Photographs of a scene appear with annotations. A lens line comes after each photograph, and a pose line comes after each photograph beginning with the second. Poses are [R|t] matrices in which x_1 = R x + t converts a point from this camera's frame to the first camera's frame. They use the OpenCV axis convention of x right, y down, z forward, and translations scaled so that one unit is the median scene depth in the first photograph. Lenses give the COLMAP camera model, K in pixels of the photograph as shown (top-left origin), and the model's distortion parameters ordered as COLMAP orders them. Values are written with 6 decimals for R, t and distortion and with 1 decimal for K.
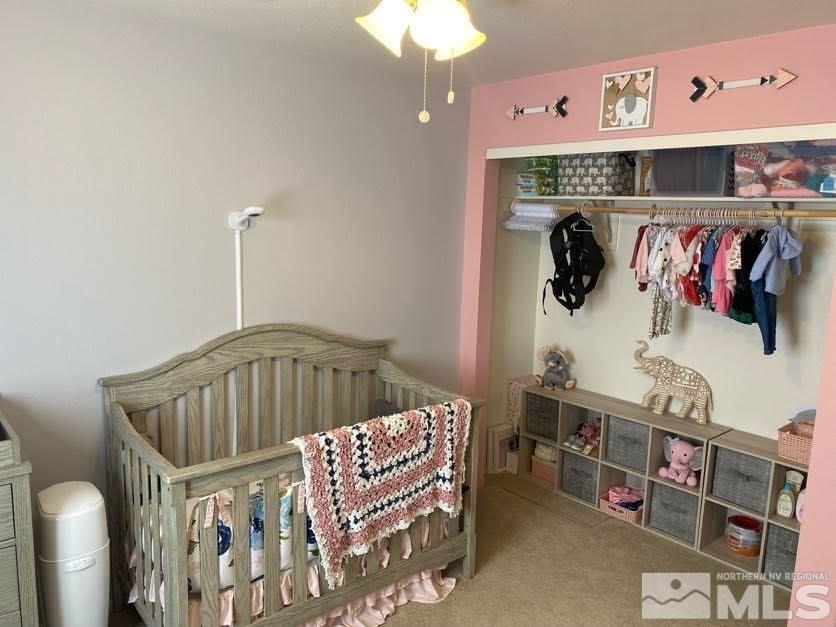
lens RADIAL K [[624.4, 0, 418.0], [0, 624.4, 313.5], [0, 0, 1]] dist [0.059082, -0.093601]
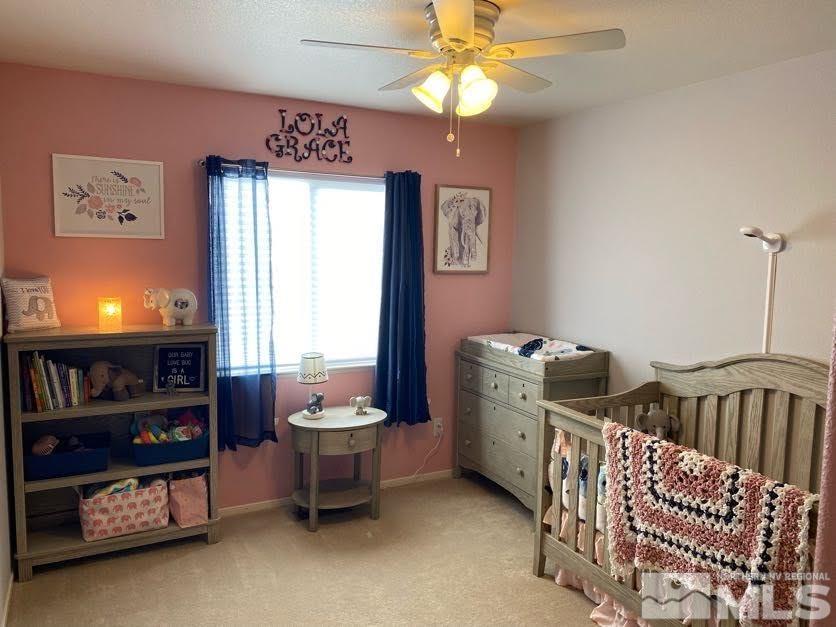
lens RADIAL K [[624.4, 0, 418.0], [0, 624.4, 313.5], [0, 0, 1]] dist [0.059082, -0.093601]
pose [[-0.227733, 0.074365, -0.970880, 0.904475], [-0.180883, 0.976494, 0.117223, -0.060991], [0.956775, 0.202311, -0.208928, 0.776713]]
